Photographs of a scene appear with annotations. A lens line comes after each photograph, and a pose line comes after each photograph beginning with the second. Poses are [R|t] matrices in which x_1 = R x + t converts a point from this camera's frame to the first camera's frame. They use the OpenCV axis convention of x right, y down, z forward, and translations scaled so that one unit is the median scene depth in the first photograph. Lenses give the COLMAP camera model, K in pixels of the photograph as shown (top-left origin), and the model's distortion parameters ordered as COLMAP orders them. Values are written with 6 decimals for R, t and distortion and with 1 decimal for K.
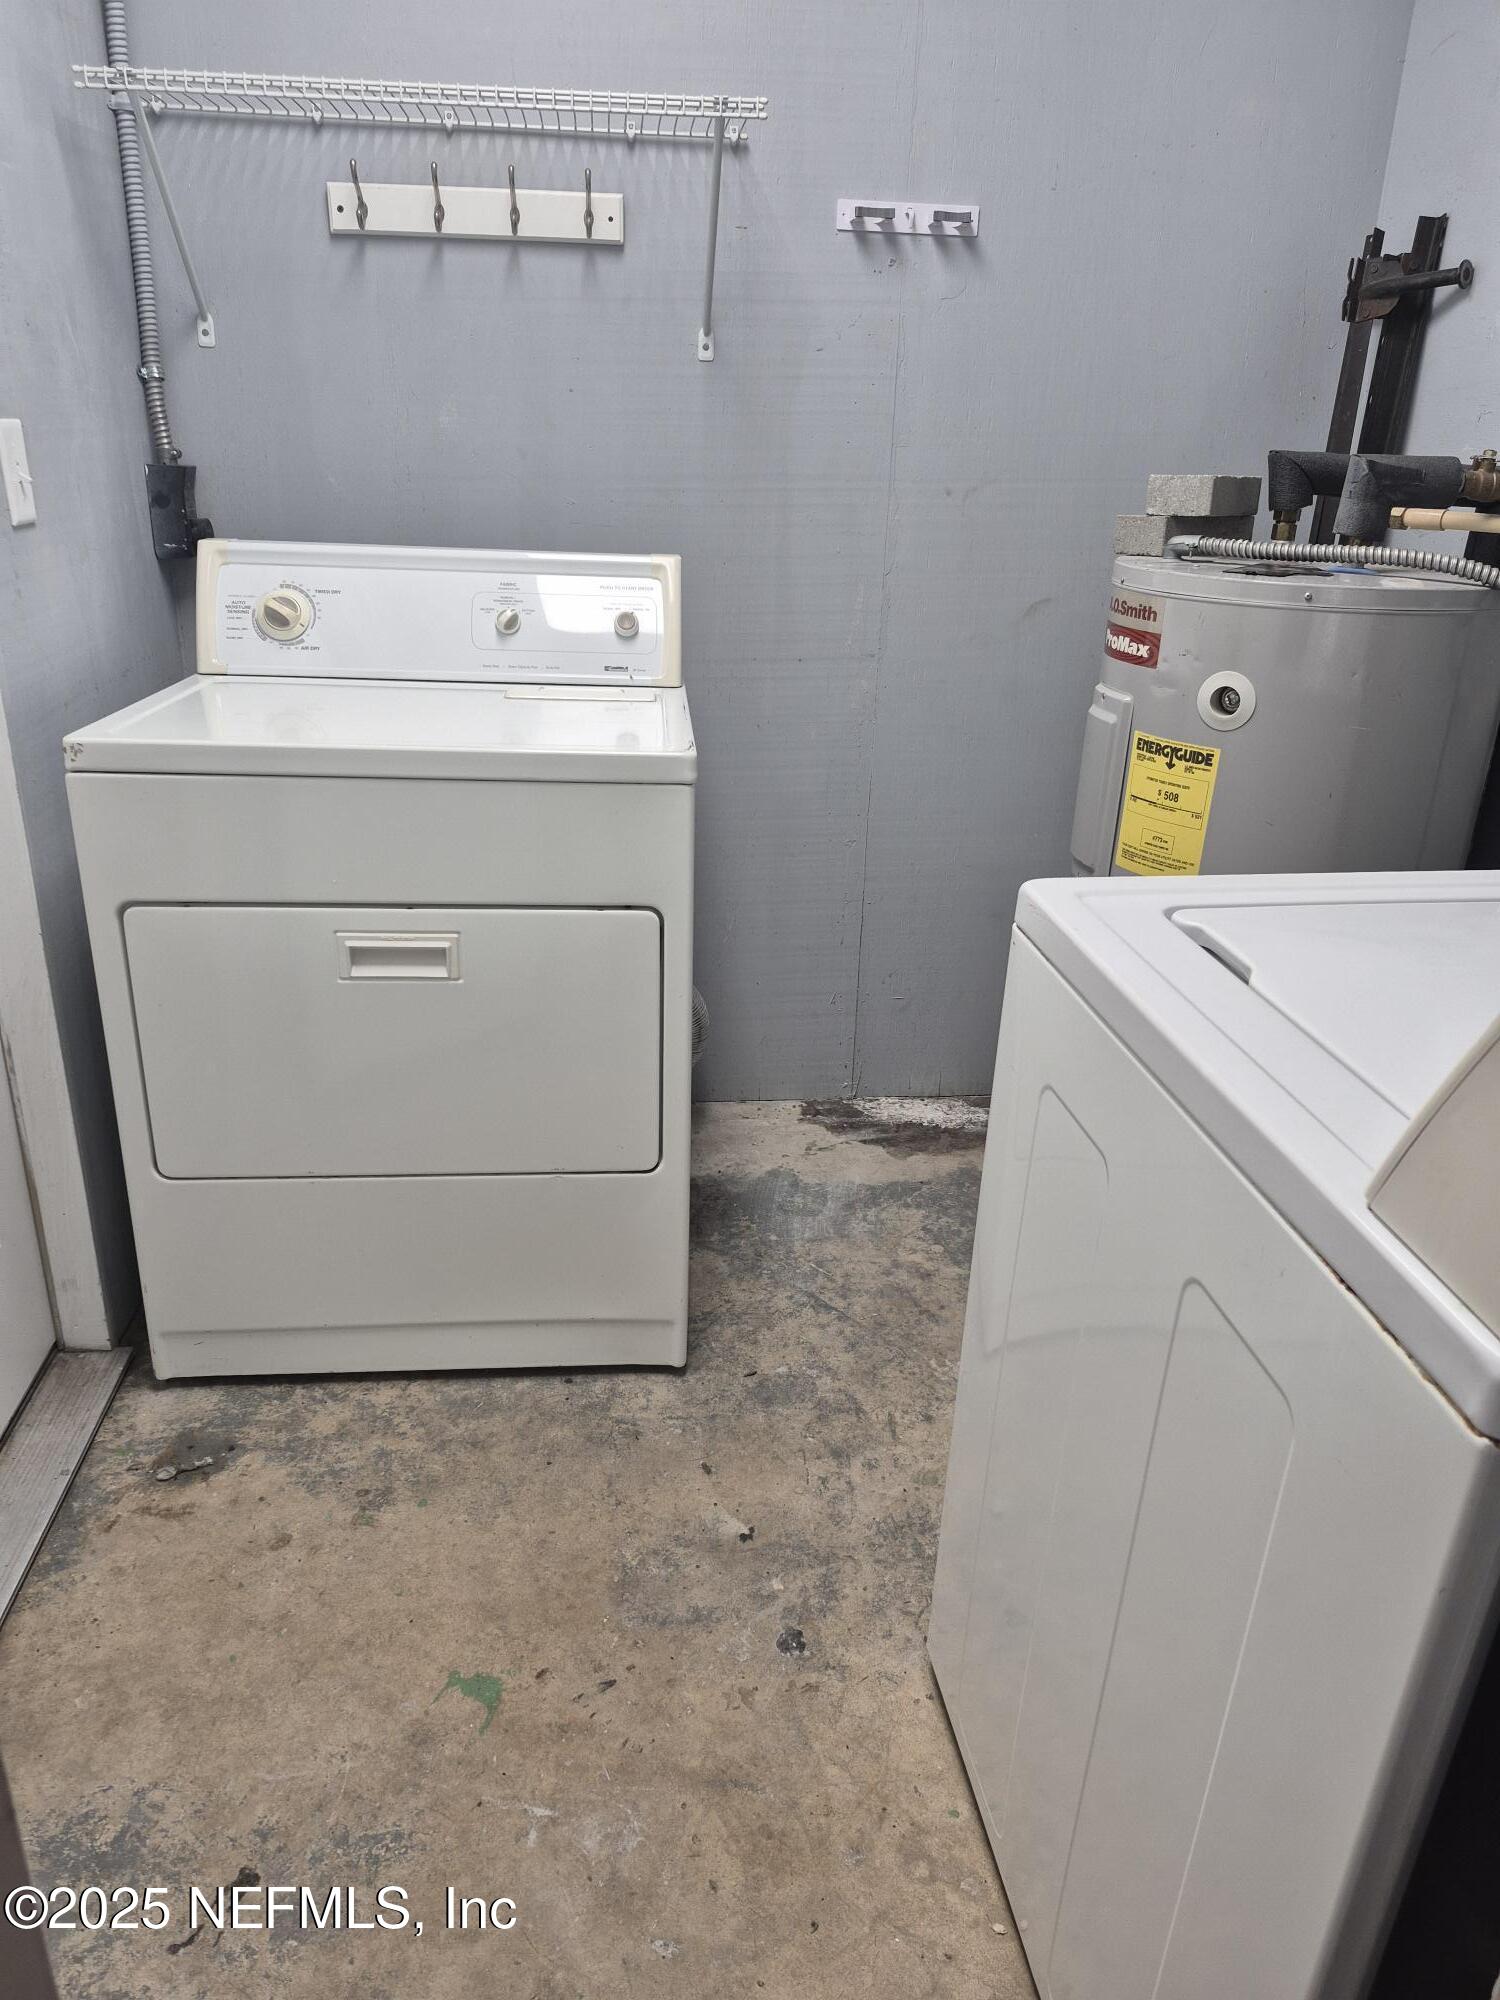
lens RADIAL K [[1405.9, 0, 760.0], [0, 1405.9, 985.0], [0, 0, 1]] dist [0.045332, -0.031874]
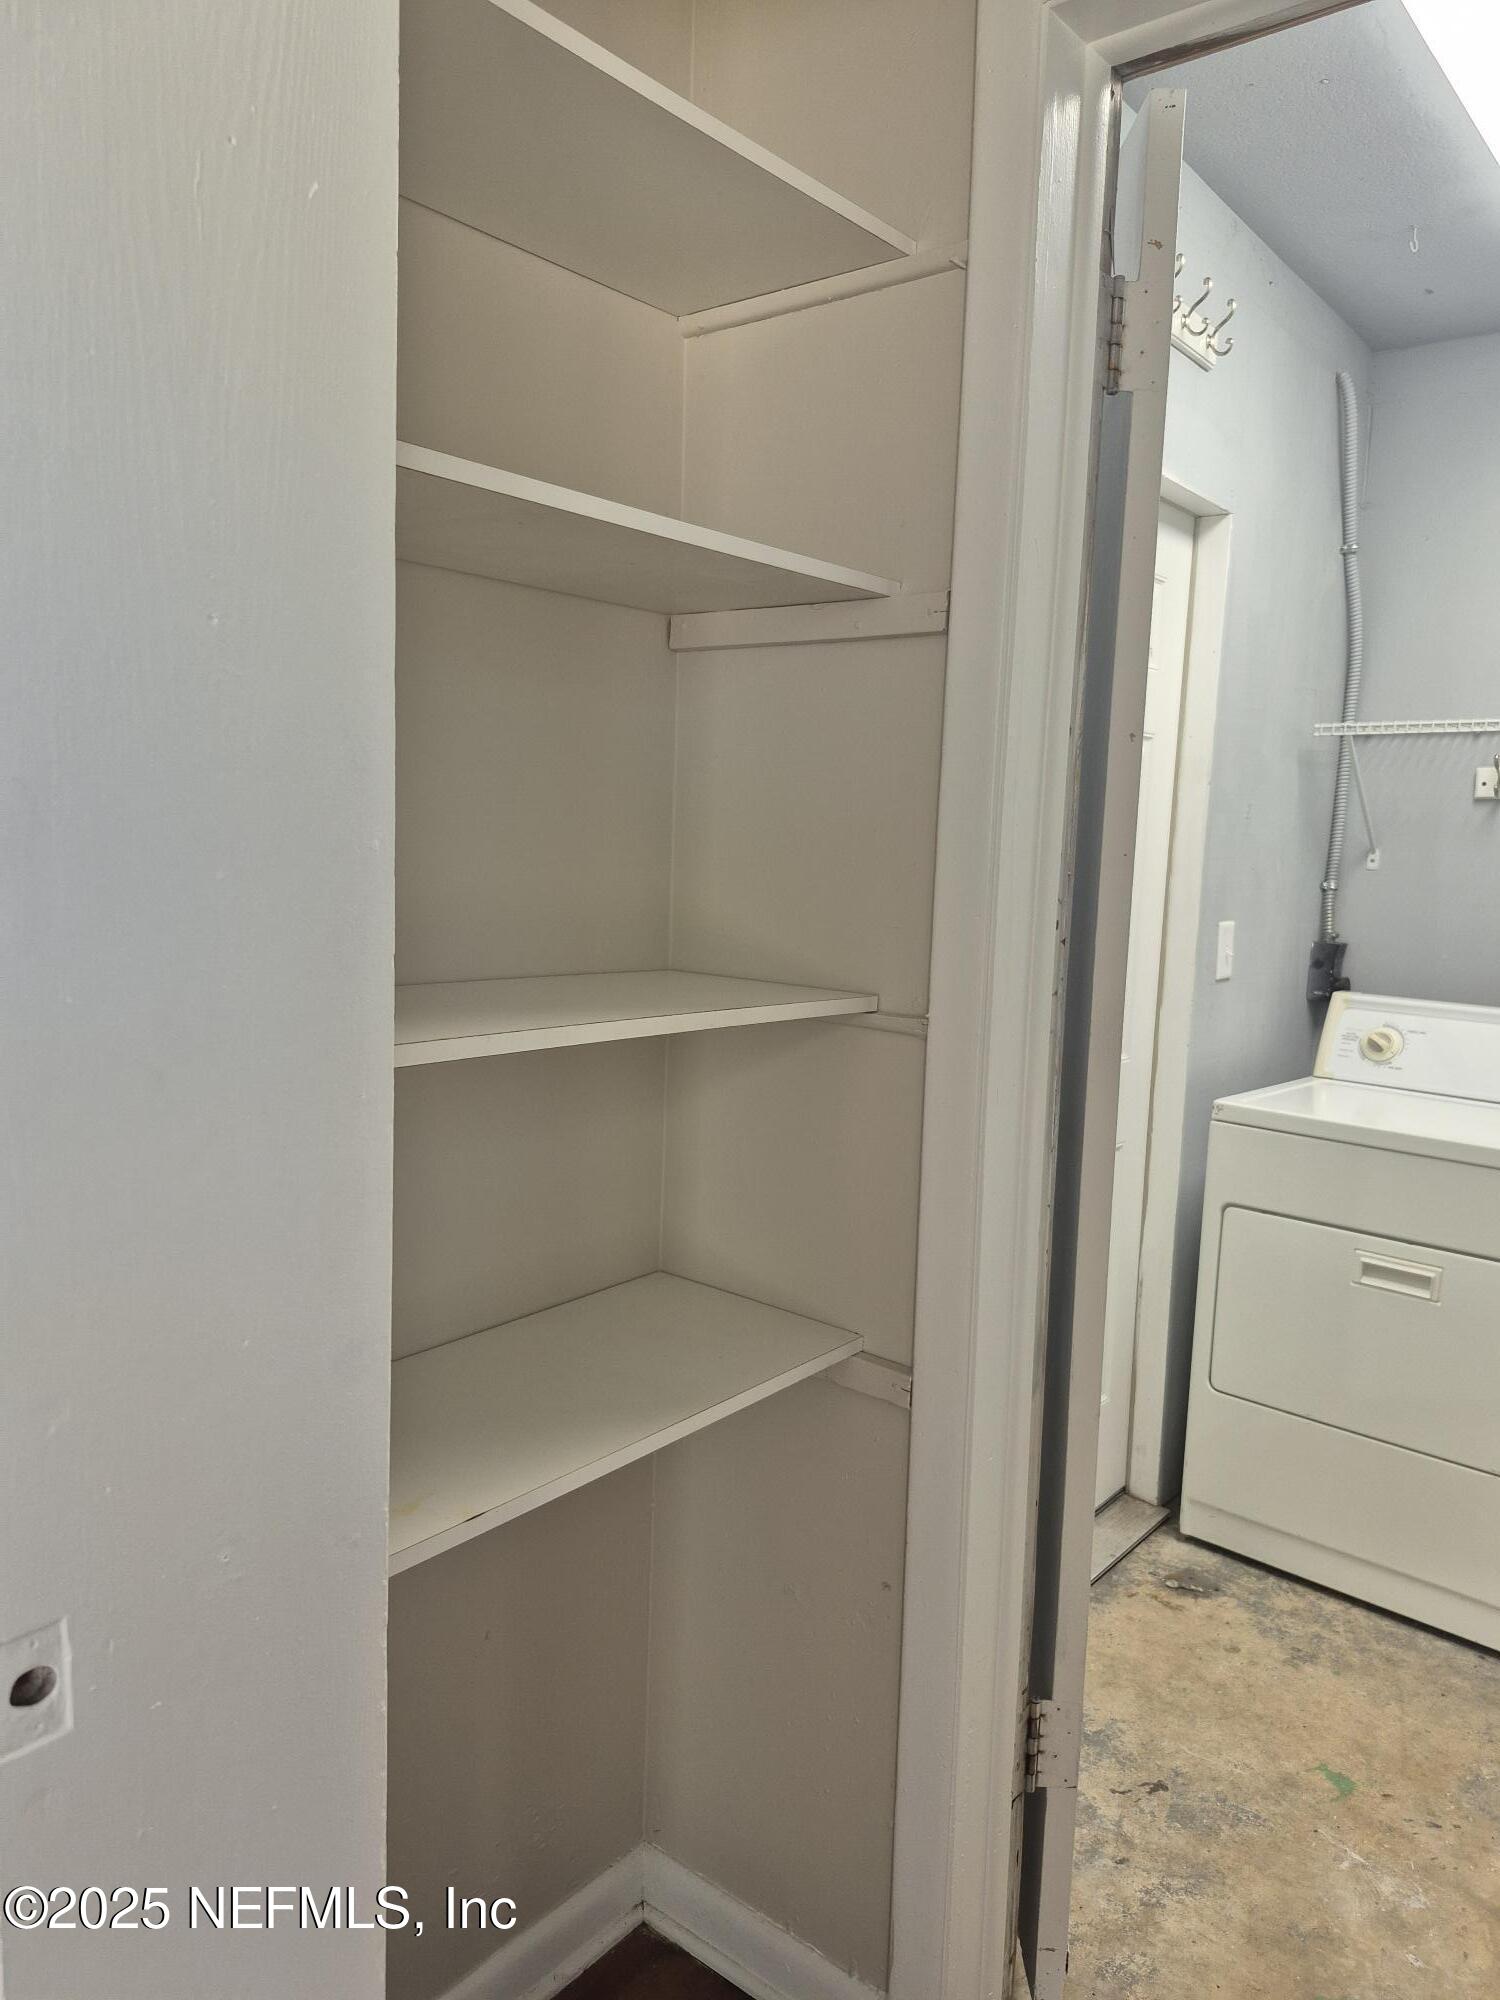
lens RADIAL K [[1405.9, 0, 758.5], [0, 1405.9, 999.2], [0, 0, 1]] dist [0.045332, -0.031874]
pose [[0.698813, 0.083488, -0.710416, 0.286205], [-0.278685, 0.946465, -0.162905, 0.126319], [0.658783, 0.311822, 0.684669, -0.497923]]
